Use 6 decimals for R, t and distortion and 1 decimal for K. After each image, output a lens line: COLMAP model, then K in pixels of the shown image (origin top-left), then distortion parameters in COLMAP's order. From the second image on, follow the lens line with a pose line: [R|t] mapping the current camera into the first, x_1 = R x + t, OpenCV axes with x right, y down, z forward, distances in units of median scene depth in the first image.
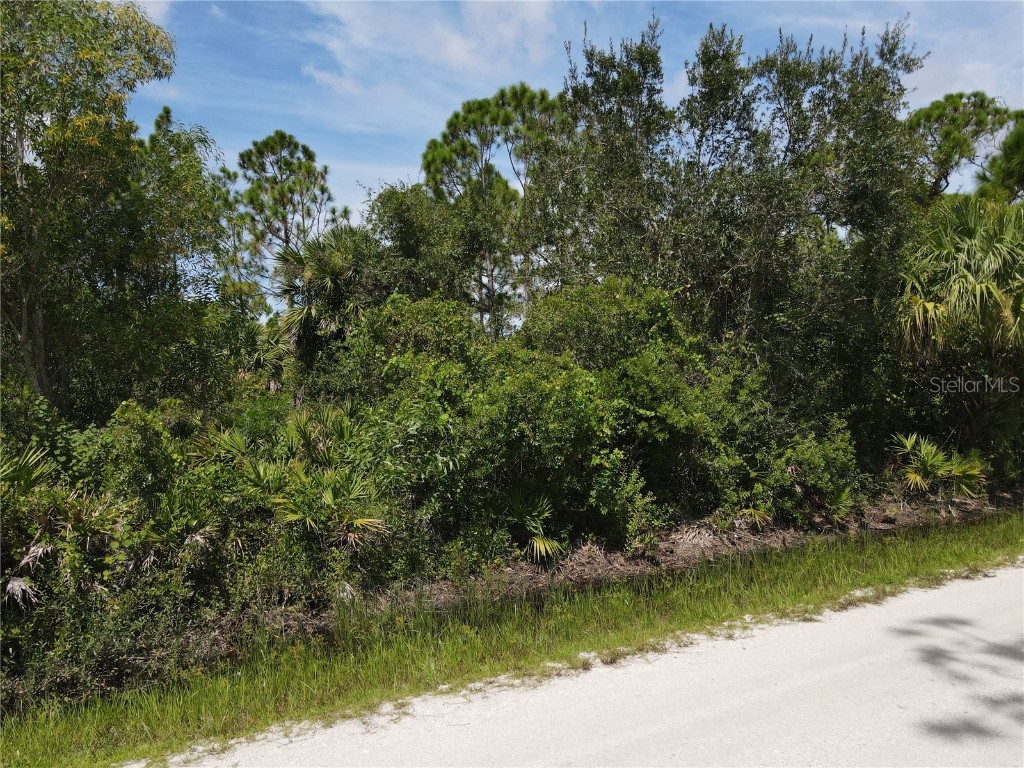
lens RADIAL K [[722.8, 0, 513.4], [0, 722.8, 385.2], [0, 0, 1]] dist [-0.001325, 0.015582]
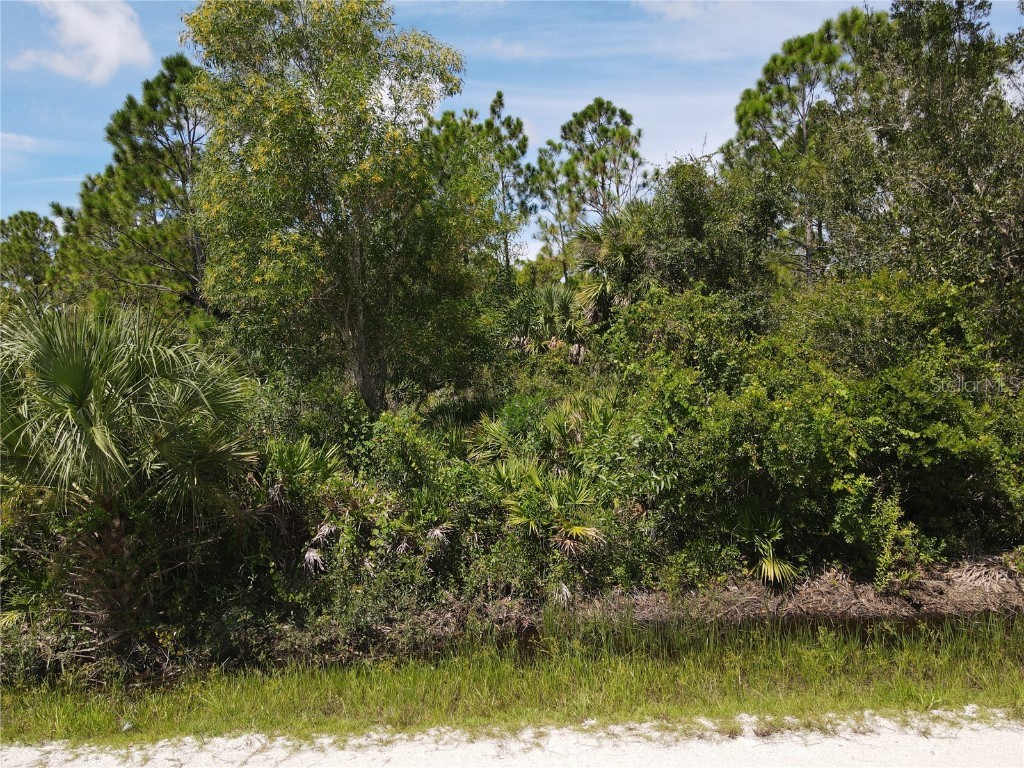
lens RADIAL K [[722.8, 0, 516.4], [0, 722.8, 385.9], [0, 0, 1]] dist [-0.001325, 0.015582]
pose [[0.901683, 0.031659, -0.431238, 0.130012], [-0.001684, 0.997566, 0.069715, -0.078995], [0.432395, -0.062135, 0.899541, 0.012135]]
